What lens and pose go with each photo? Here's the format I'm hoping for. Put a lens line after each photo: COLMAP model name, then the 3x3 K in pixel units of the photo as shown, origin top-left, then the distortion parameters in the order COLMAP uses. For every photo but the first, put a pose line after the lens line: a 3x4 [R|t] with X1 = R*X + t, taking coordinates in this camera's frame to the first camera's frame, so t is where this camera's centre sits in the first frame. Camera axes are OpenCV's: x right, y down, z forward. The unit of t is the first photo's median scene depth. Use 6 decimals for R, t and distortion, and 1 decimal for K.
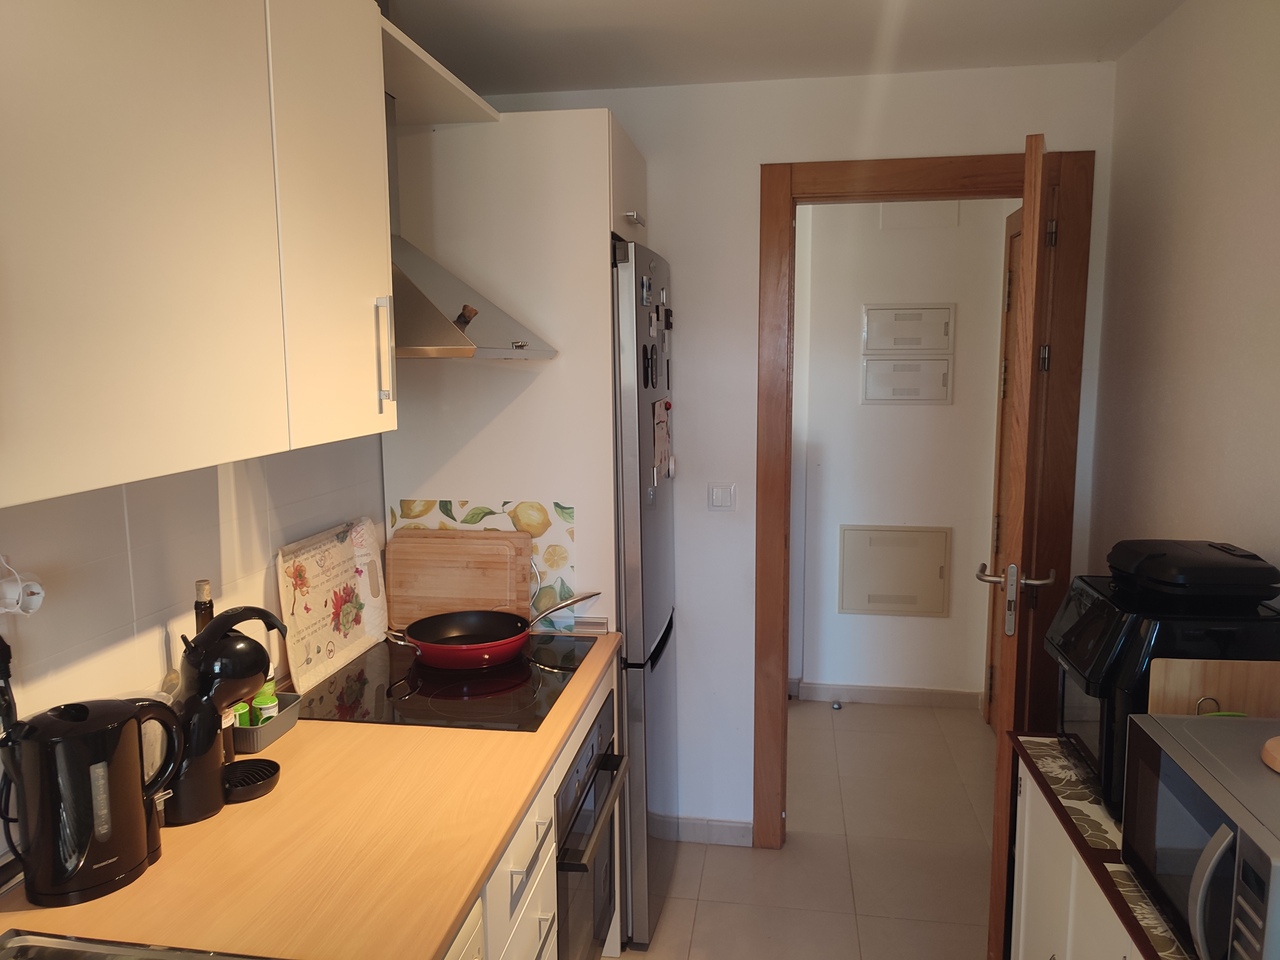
lens RADIAL K [[930.9, 0, 638.0], [0, 930.9, 480.8], [0, 0, 1]] dist [0.017561, -0.001505]
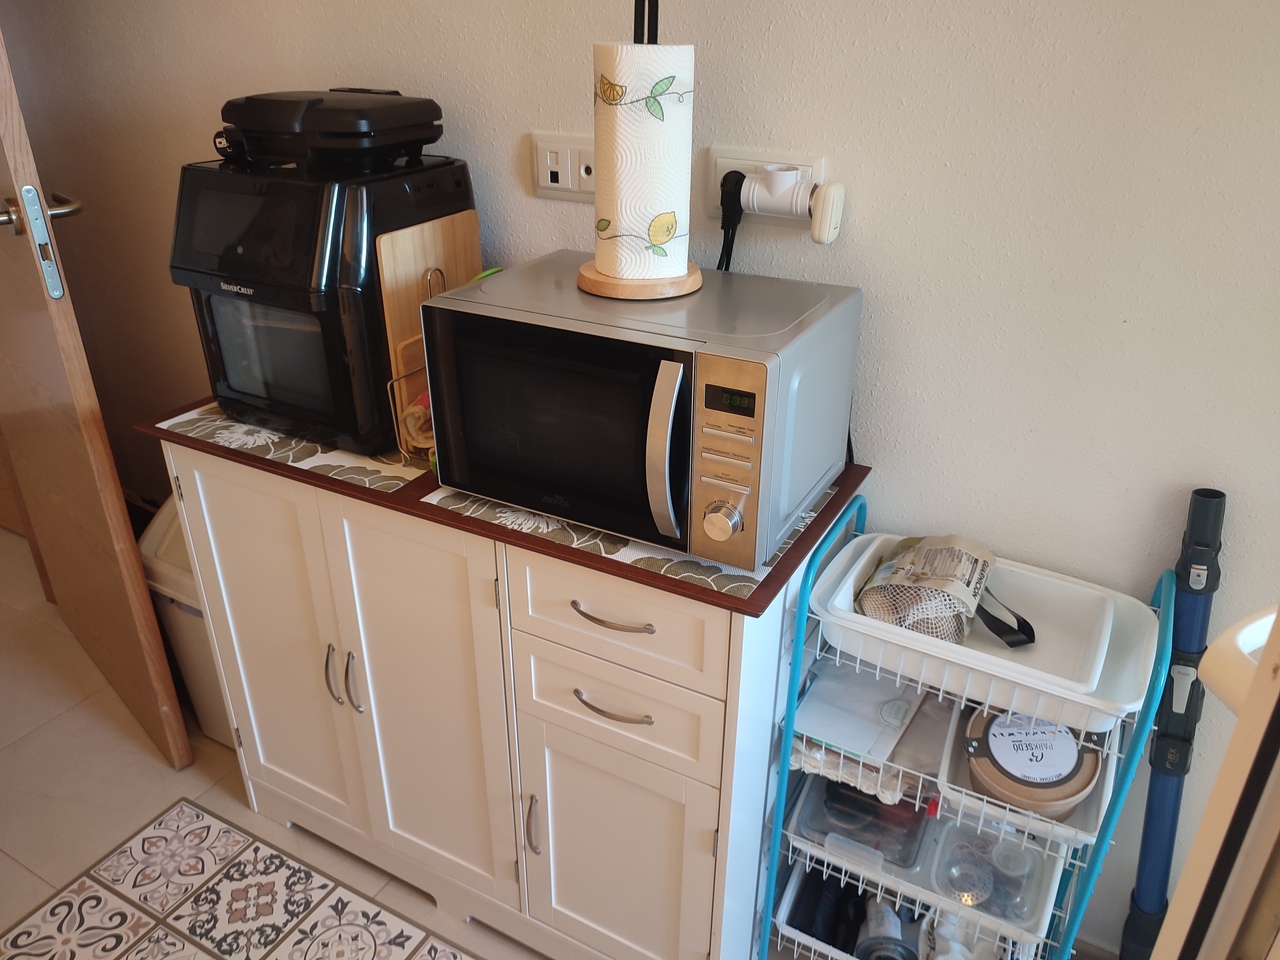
lens RADIAL K [[930.9, 0, 636.0], [0, 930.9, 473.6], [0, 0, 1]] dist [0.017561, -0.001505]
pose [[0.357465, -0.412351, 0.837965, -0.088414], [0.118884, 0.910041, 0.397105, 0.084158], [-0.926329, -0.042331, 0.374329, 0.485333]]
